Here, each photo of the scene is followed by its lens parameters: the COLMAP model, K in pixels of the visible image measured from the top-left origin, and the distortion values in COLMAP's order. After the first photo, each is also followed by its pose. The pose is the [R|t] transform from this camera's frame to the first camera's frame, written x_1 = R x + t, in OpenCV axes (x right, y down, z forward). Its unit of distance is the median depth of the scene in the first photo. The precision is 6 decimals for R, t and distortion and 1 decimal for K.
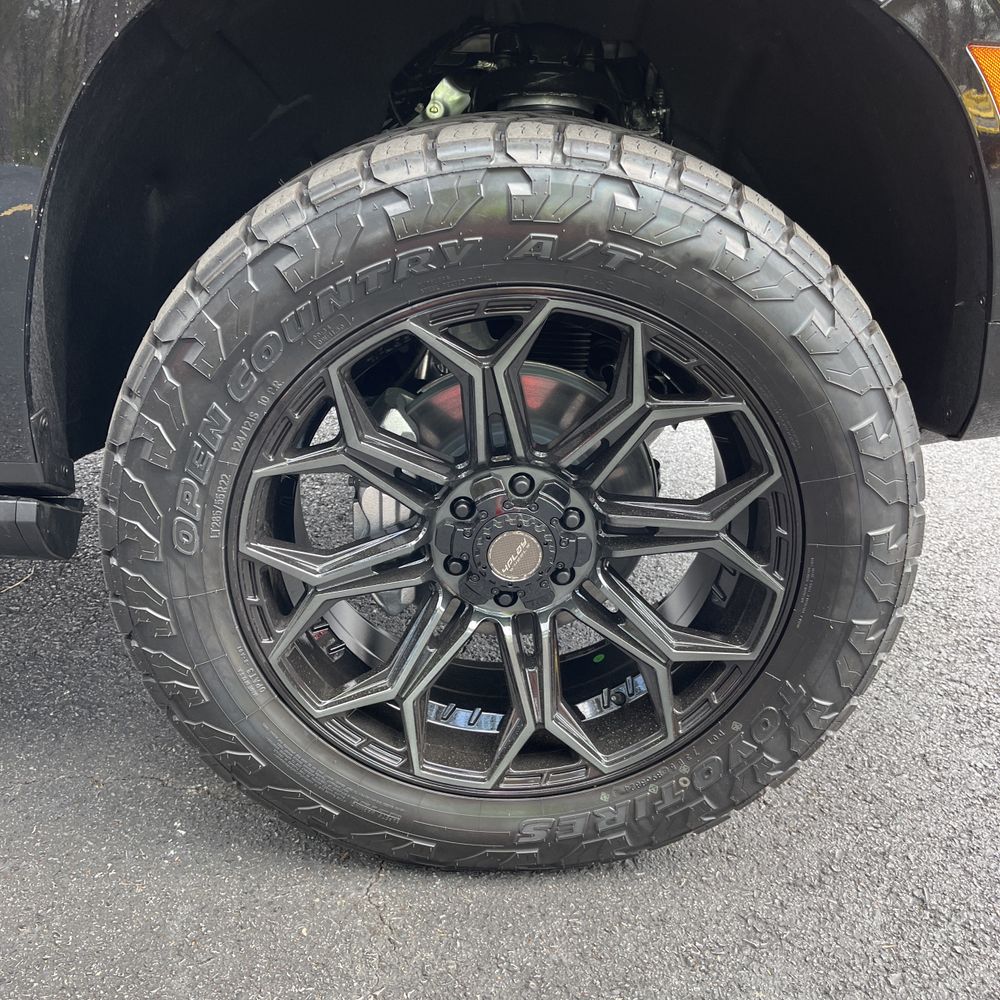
lens RADIAL K [[1011.9, 0, 496.1], [0, 1011.9, 501.3], [0, 0, 1]] dist [0.022595, 0.000000]
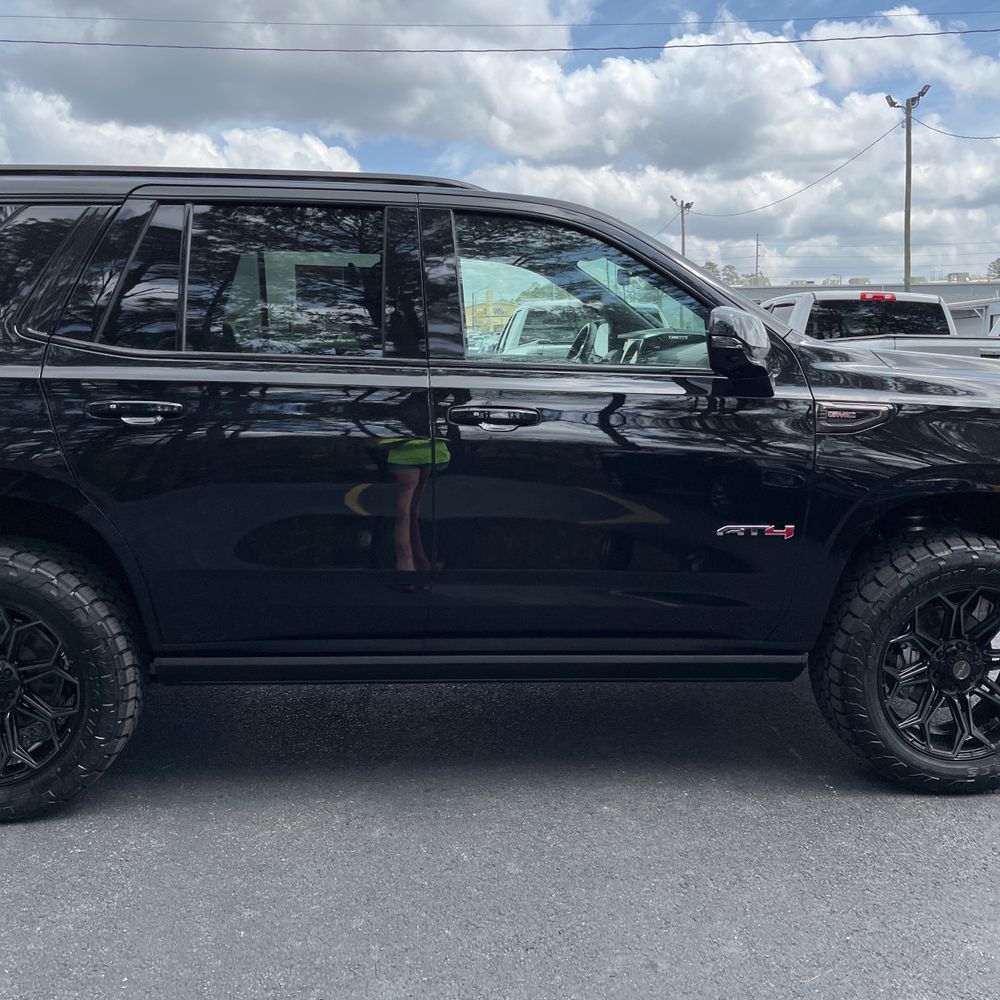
lens RADIAL K [[1011.9, 0, 498.7], [0, 1011.9, 492.0], [0, 0, 1]] dist [0.022595, 0.000000]
pose [[0.998470, -0.026927, 0.048295, -1.550736], [0.039224, 0.960528, -0.275403, 0.339378], [-0.038973, 0.276876, 0.960115, -2.092833]]
